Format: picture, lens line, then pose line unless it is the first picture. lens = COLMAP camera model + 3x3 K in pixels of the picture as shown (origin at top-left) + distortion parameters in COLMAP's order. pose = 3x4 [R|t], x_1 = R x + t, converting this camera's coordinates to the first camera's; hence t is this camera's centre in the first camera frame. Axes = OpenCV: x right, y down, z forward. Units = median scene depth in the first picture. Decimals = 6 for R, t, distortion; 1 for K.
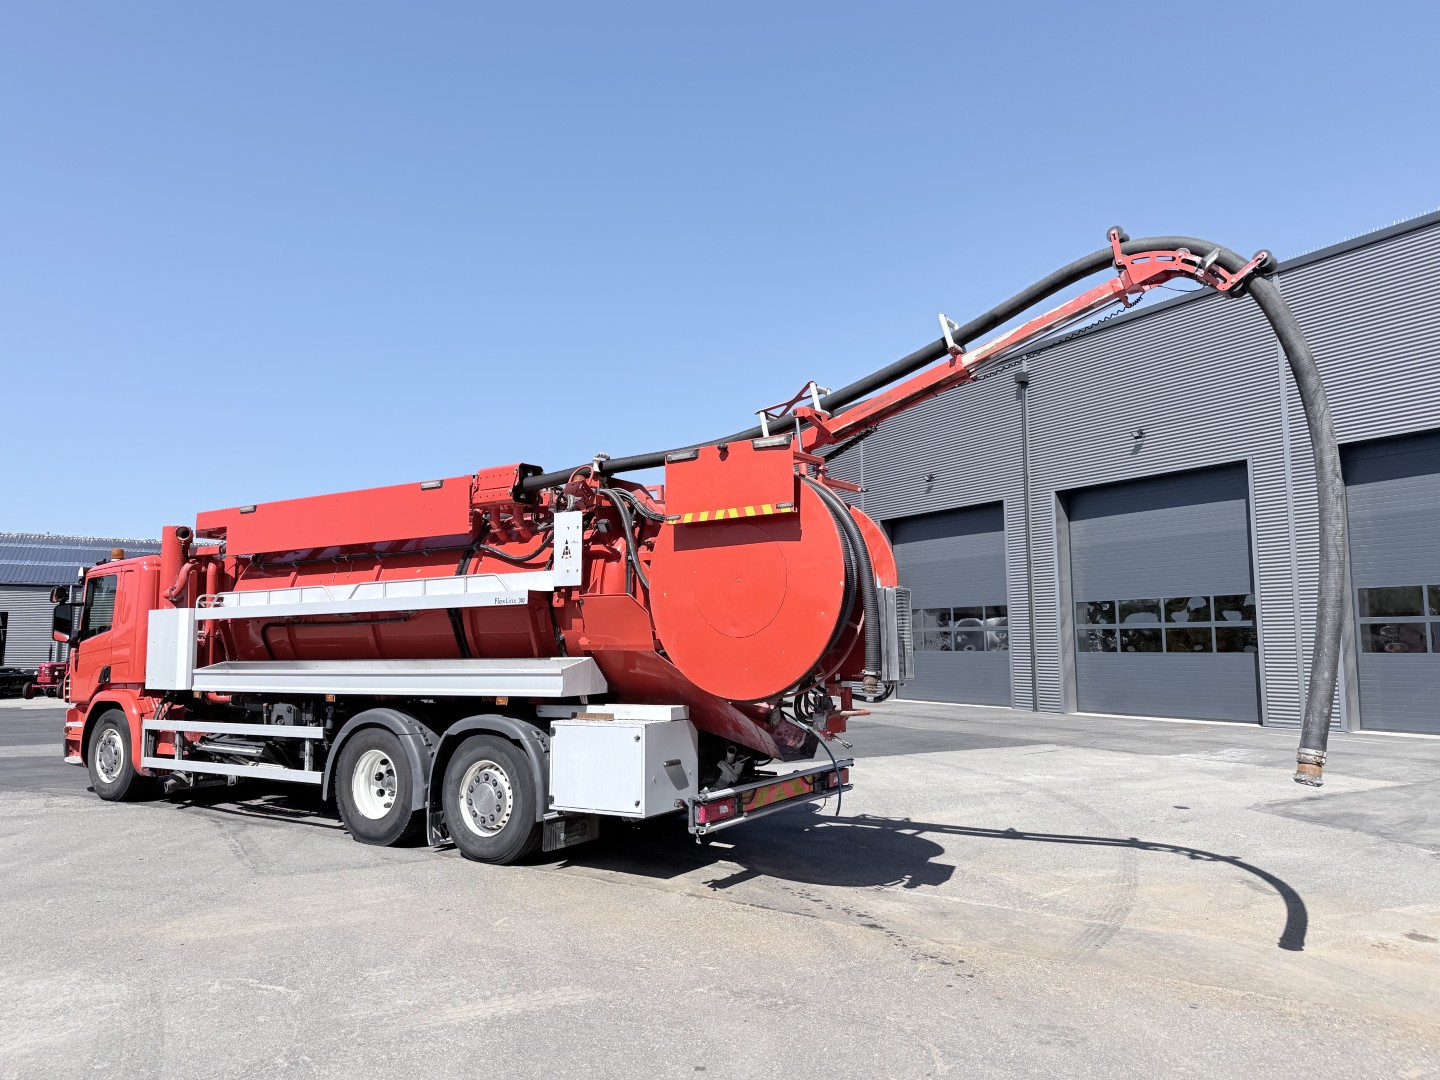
lens RADIAL K [[1005.7, 0, 718.4], [0, 1005.7, 540.2], [0, 0, 1]] dist [0.046935, -0.055091]
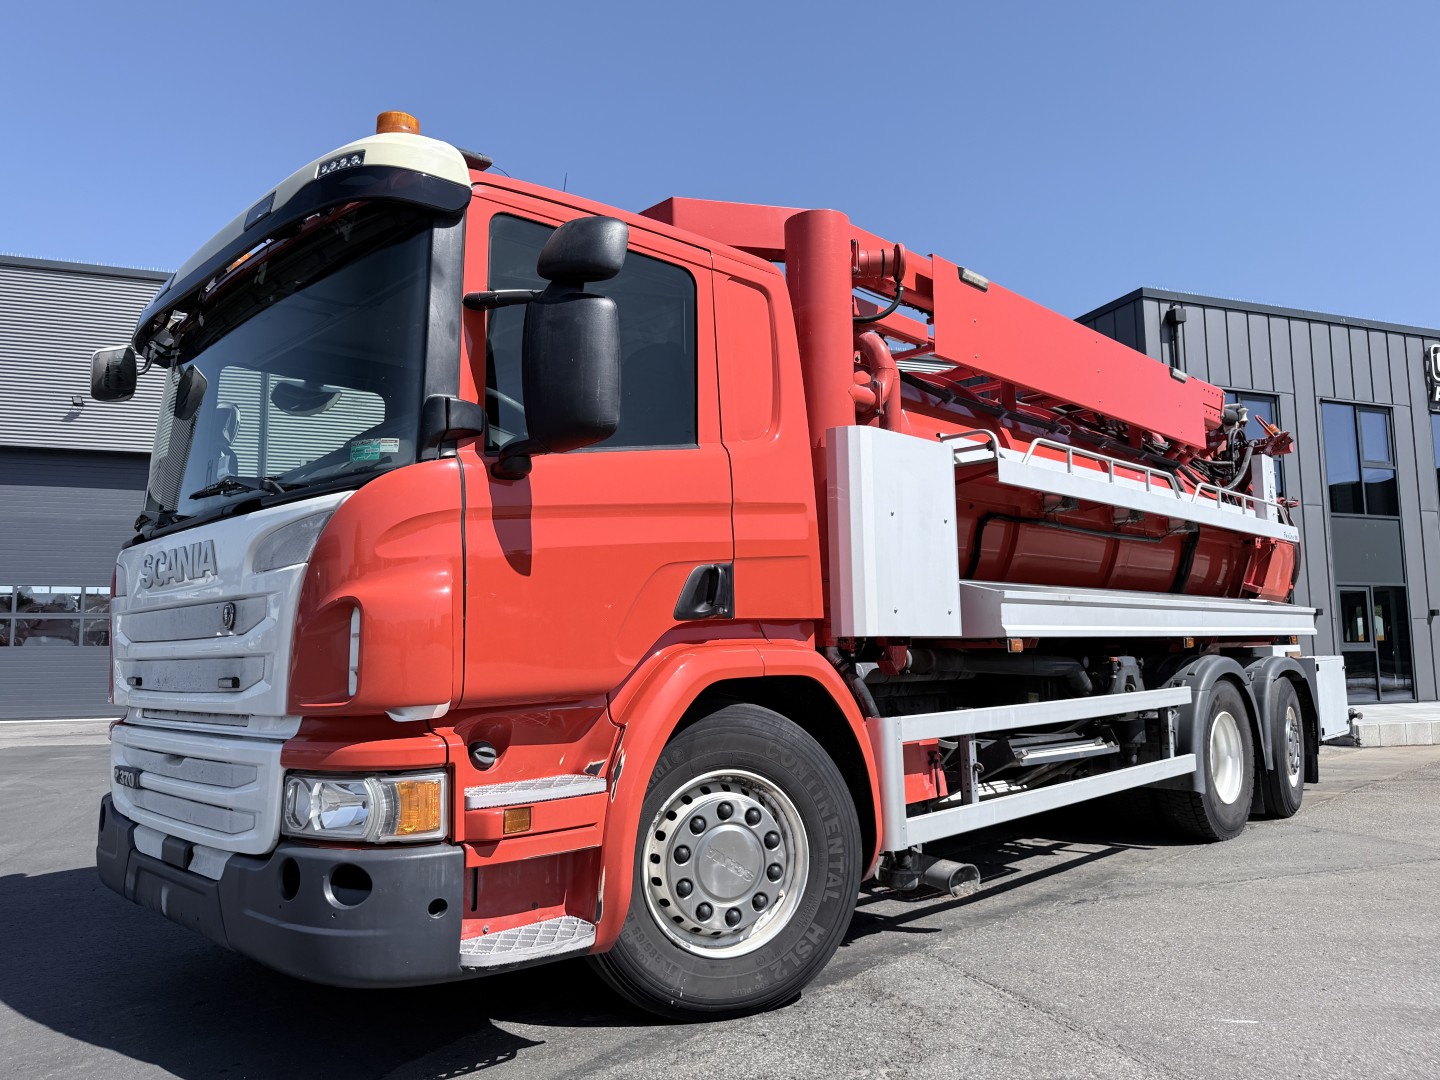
lens RADIAL K [[1005.7, 0, 719.1], [0, 1005.7, 536.3], [0, 0, 1]] dist [0.046935, -0.055091]
pose [[0.216749, 0.117076, 0.969182, -1.138829], [-0.088104, 0.991077, -0.100017, 0.185479], [-0.972244, -0.063710, 0.225130, 1.186566]]
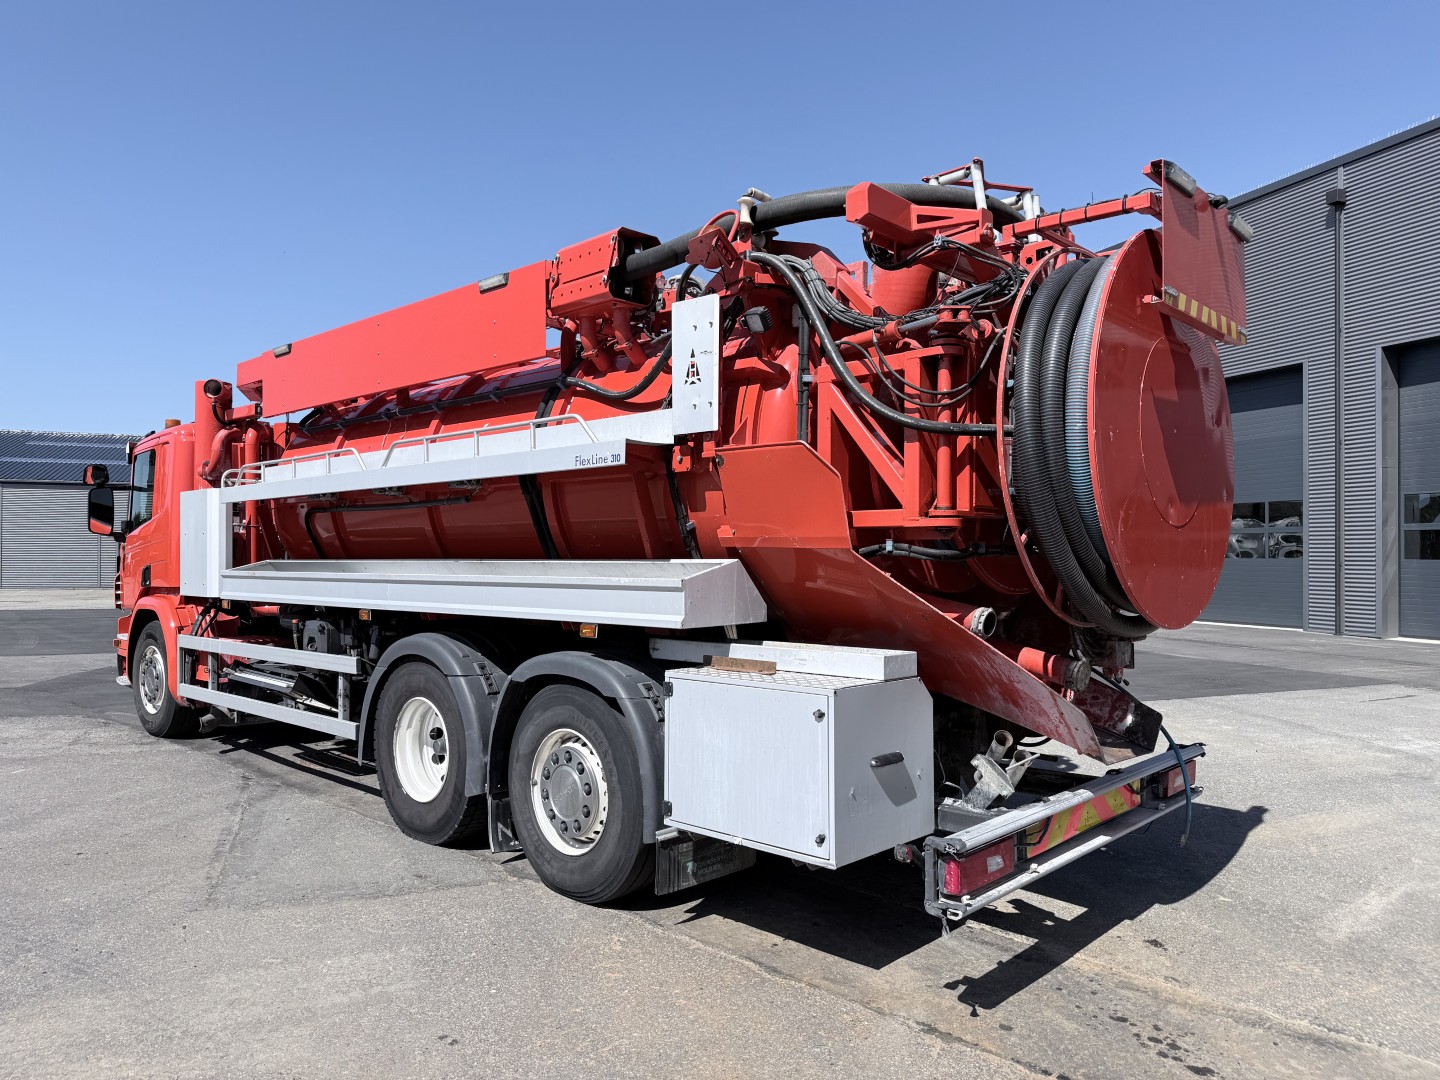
lens RADIAL K [[1005.7, 0, 720.6], [0, 1005.7, 531.9], [0, 0, 1]] dist [0.046935, -0.055091]
pose [[0.983058, 0.003400, -0.183265, -0.029472], [0.012209, 0.996393, 0.083977, 0.048411], [0.182889, -0.084792, 0.979470, 0.401980]]
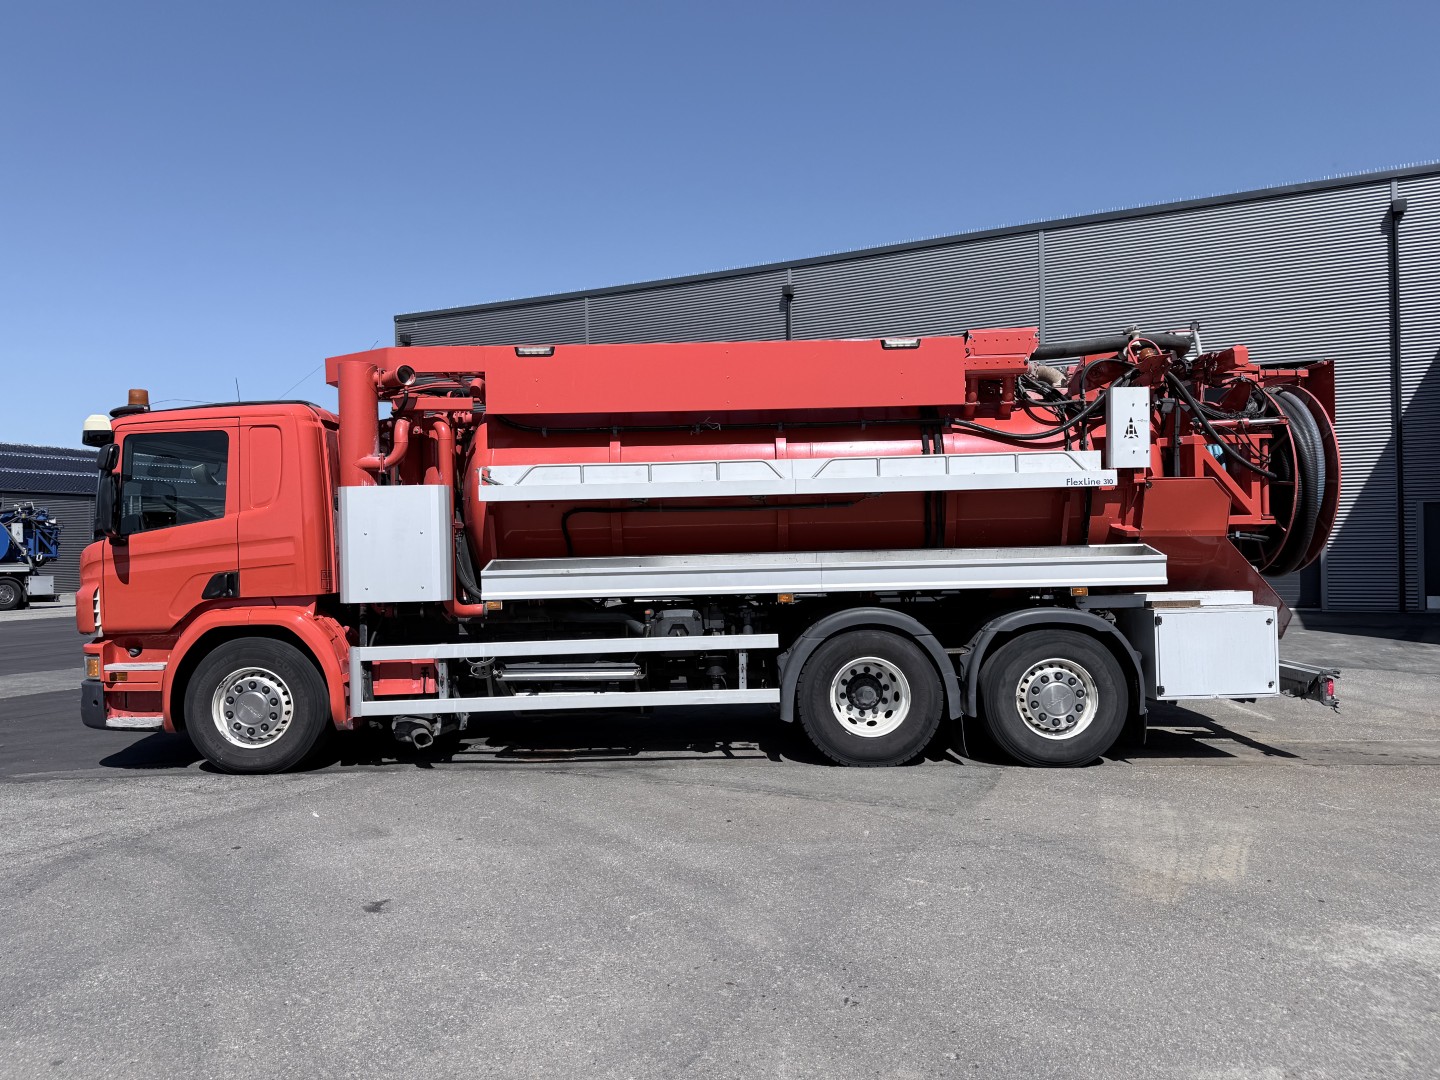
lens RADIAL K [[1005.7, 0, 709.6], [0, 1005.7, 543.6], [0, 0, 1]] dist [0.046935, -0.055091]
pose [[0.838754, -0.006950, 0.544467, -0.891863], [-0.044701, 0.995665, 0.081571, 0.051048], [-0.542673, -0.092756, 0.834807, 0.380564]]
